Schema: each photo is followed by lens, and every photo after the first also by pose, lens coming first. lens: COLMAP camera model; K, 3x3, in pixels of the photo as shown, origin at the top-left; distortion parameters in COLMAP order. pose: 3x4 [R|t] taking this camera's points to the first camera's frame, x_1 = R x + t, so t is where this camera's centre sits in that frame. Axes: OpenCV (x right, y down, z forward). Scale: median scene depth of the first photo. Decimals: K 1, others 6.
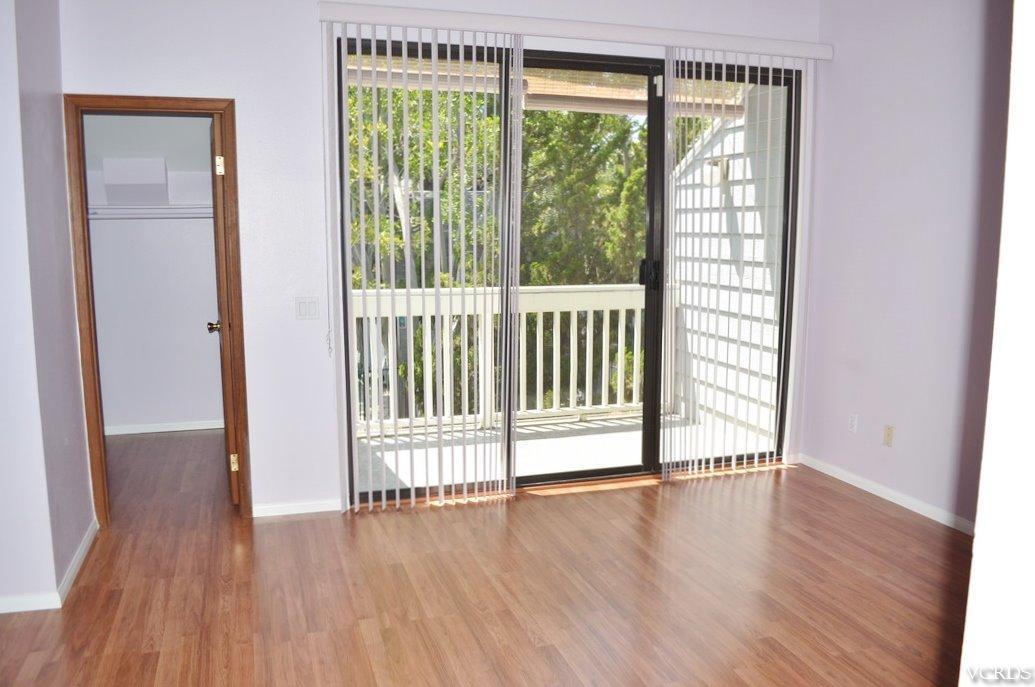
lens RADIAL K [[830.6, 0, 516.7], [0, 830.6, 341.7], [0, 0, 1]] dist [-0.054291, -0.004674]
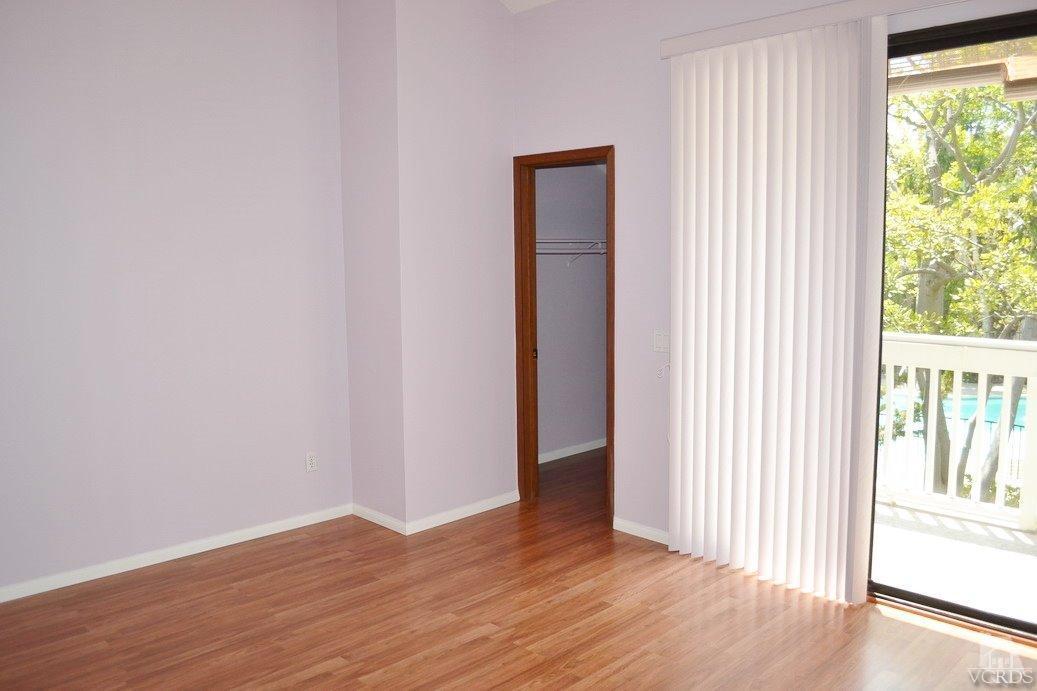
lens RADIAL K [[832.2, 0, 518.5], [0, 832.2, 345.1], [0, 0, 1]] dist [-0.054291, -0.004674]
pose [[0.459606, 0.093887, -0.883146, 0.680095], [-0.117714, 0.992063, 0.044206, -0.070949], [0.880287, 0.083641, 0.467010, 0.442726]]
